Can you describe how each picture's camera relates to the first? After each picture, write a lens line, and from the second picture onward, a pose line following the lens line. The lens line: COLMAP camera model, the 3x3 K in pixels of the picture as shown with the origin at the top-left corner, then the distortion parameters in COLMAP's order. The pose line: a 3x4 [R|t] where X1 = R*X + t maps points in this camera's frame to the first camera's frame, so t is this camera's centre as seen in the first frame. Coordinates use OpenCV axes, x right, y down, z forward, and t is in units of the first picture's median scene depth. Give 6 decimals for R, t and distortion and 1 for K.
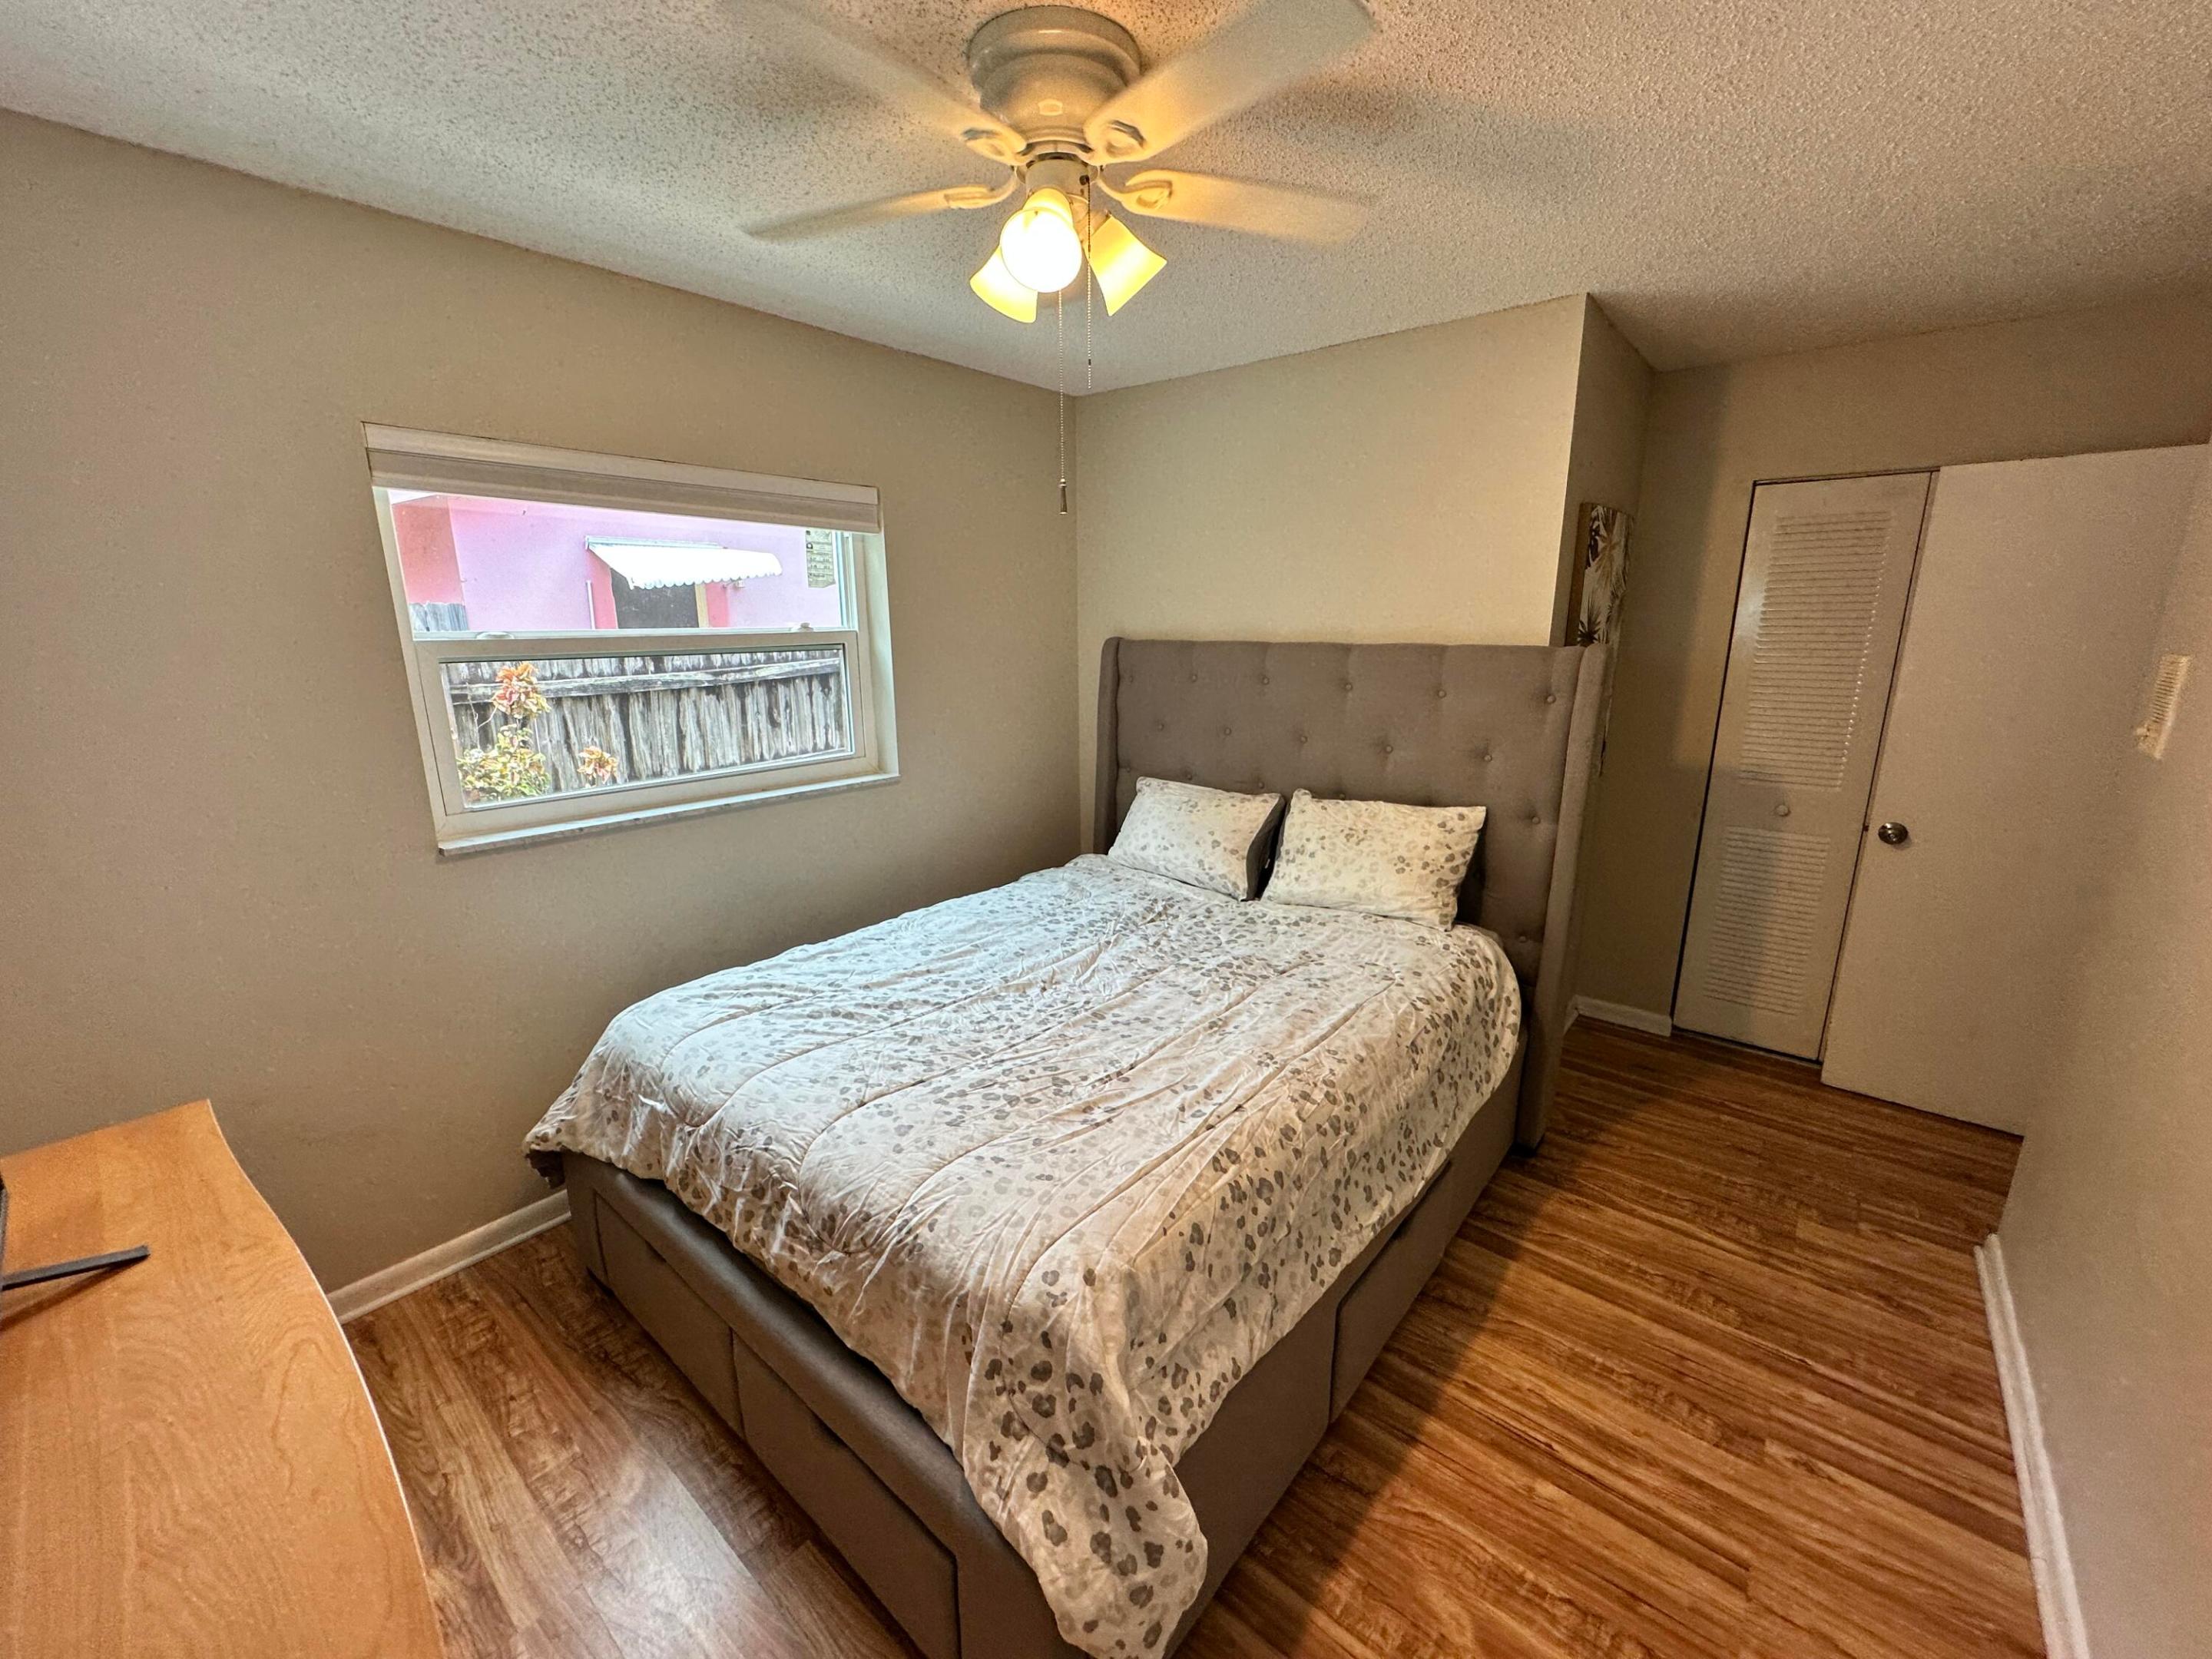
lens RADIAL K [[885.5, 0, 1106.0], [0, 885.5, 829.5], [0, 0, 1]] dist [-0.002631, 0.000371]
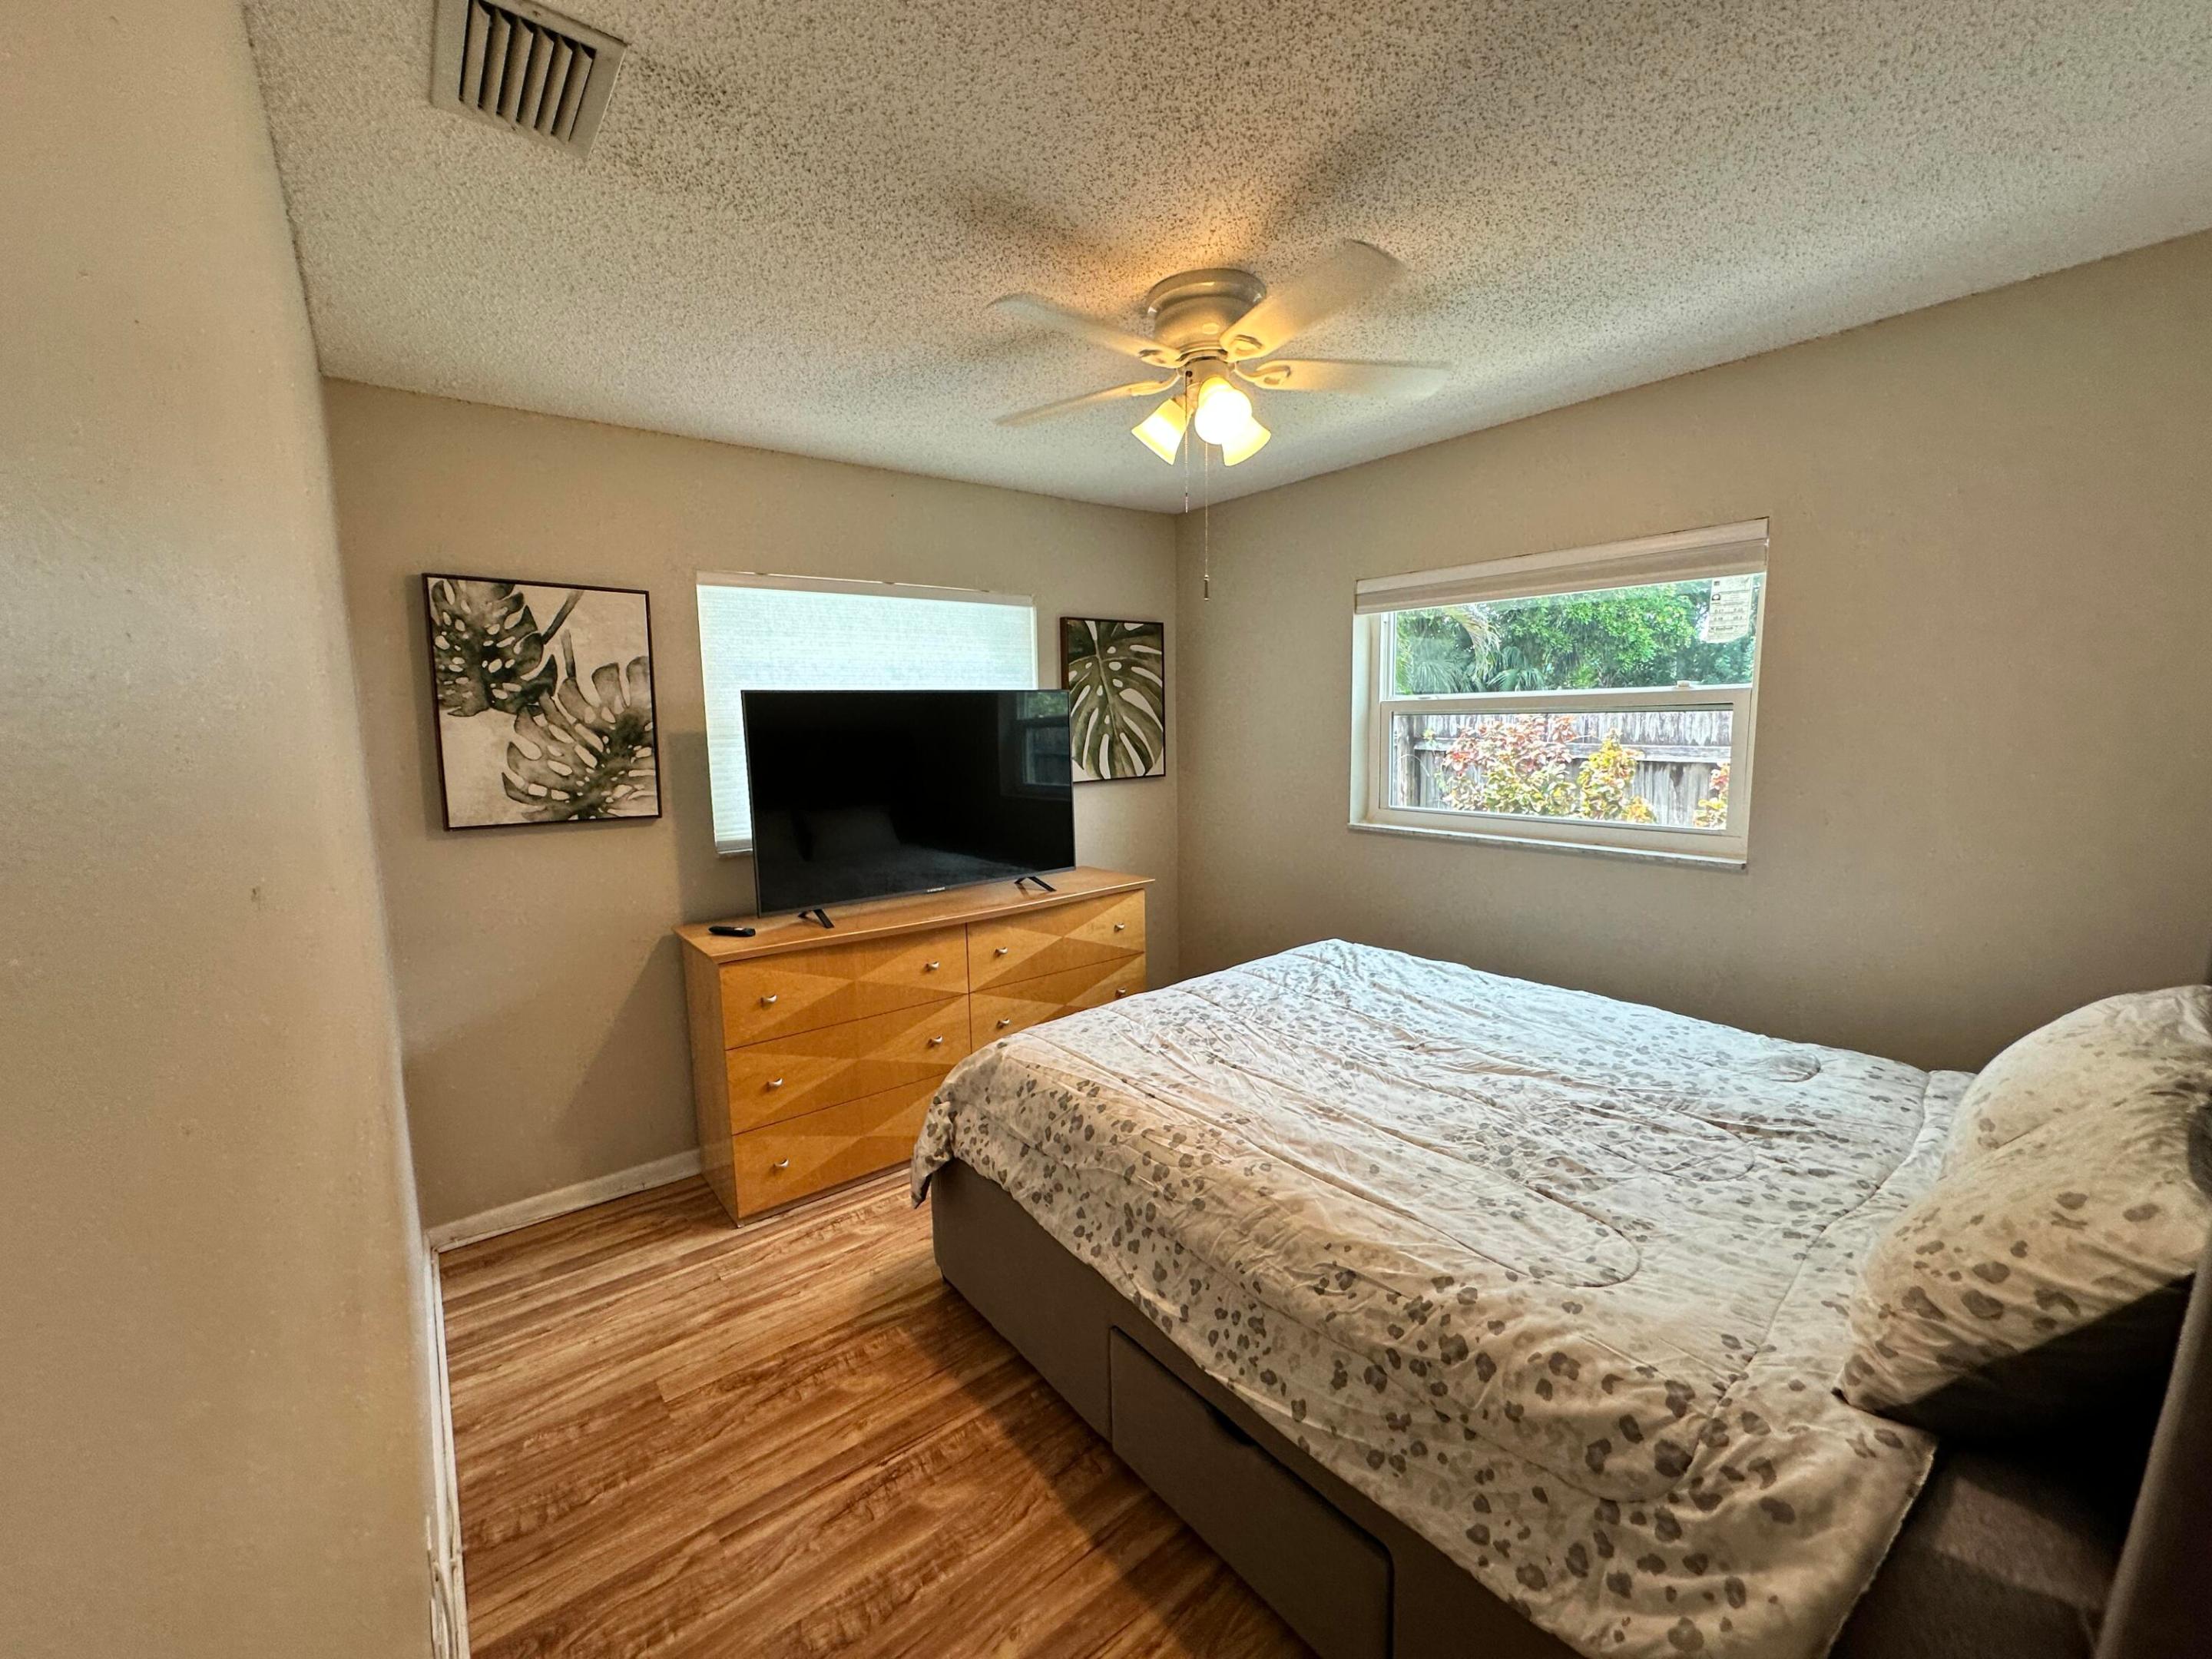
lens RADIAL K [[885.5, 0, 1106.0], [0, 885.5, 829.5], [0, 0, 1]] dist [-0.002631, 0.000371]
pose [[-0.194192, 0.129336, -0.972400, 0.786871], [-0.211482, 0.962441, 0.170245, -0.126088], [0.957896, 0.238705, -0.159546, 0.672099]]
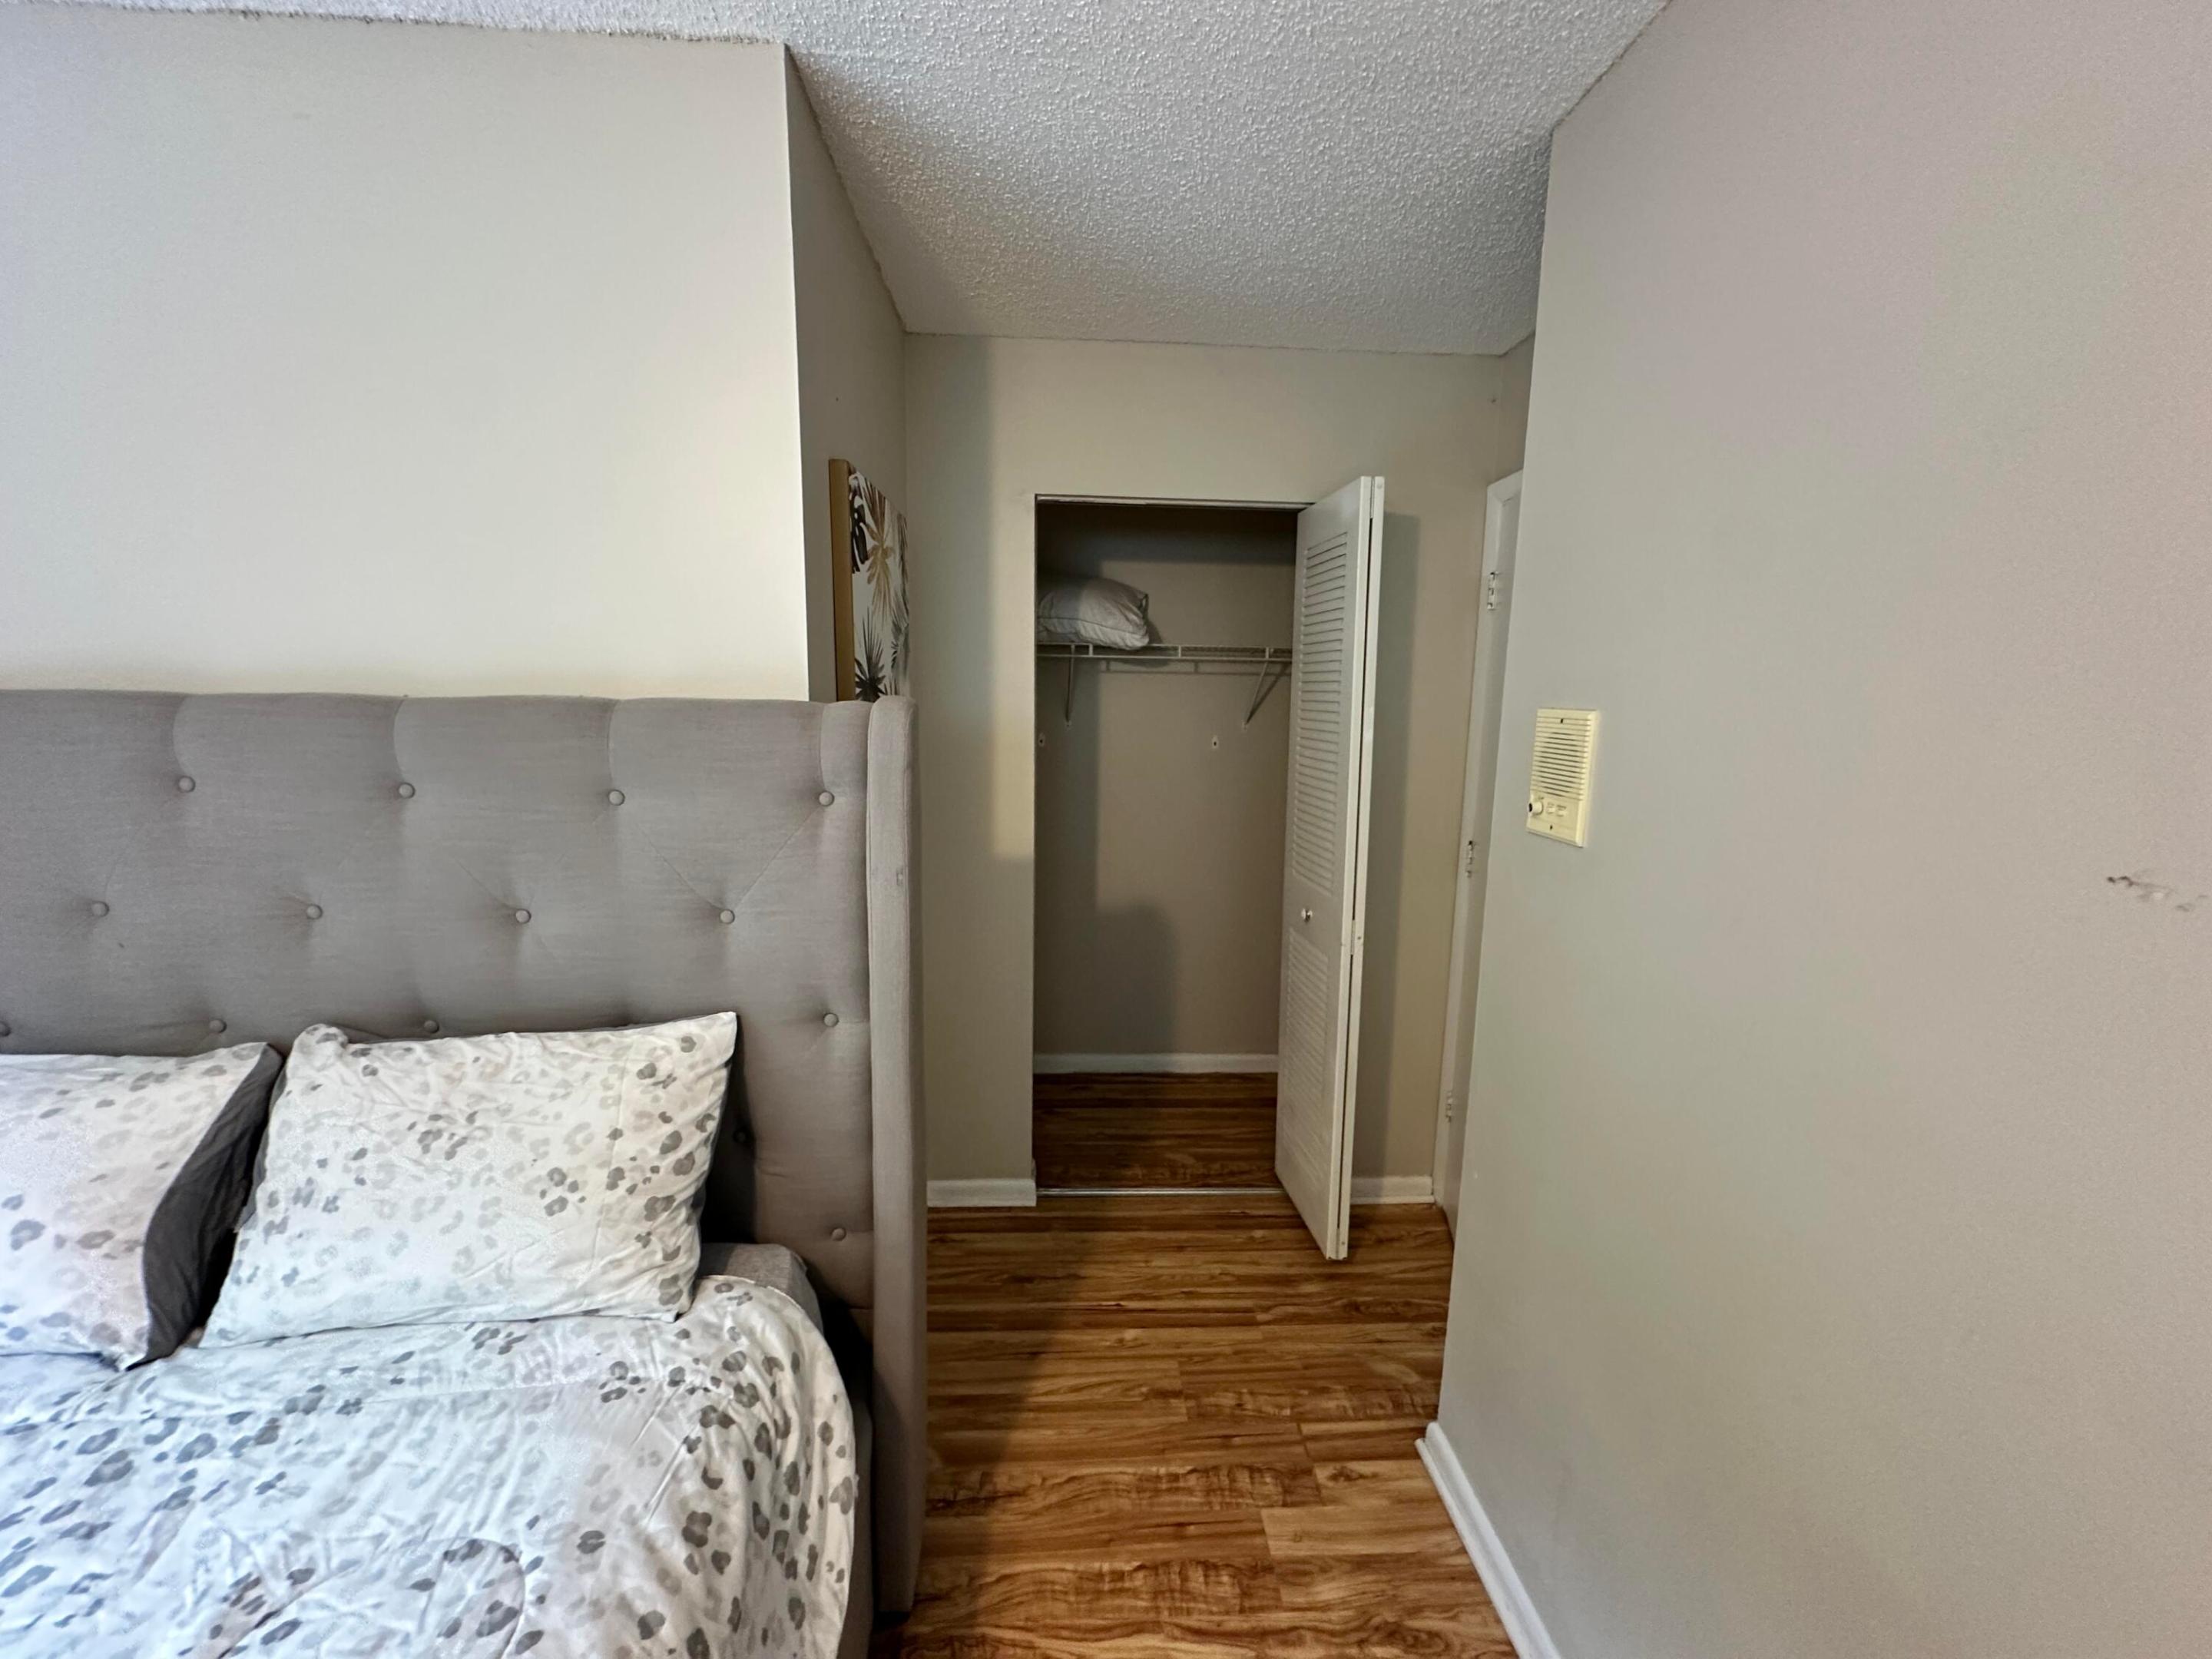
lens RADIAL K [[885.5, 0, 1106.0], [0, 885.5, 829.5], [0, 0, 1]] dist [-0.002631, 0.000371]
pose [[0.728855, -0.094926, 0.678056, 0.254317], [0.140810, 0.989954, -0.012769, -0.095387], [-0.670033, 0.104783, 0.734899, 0.480300]]
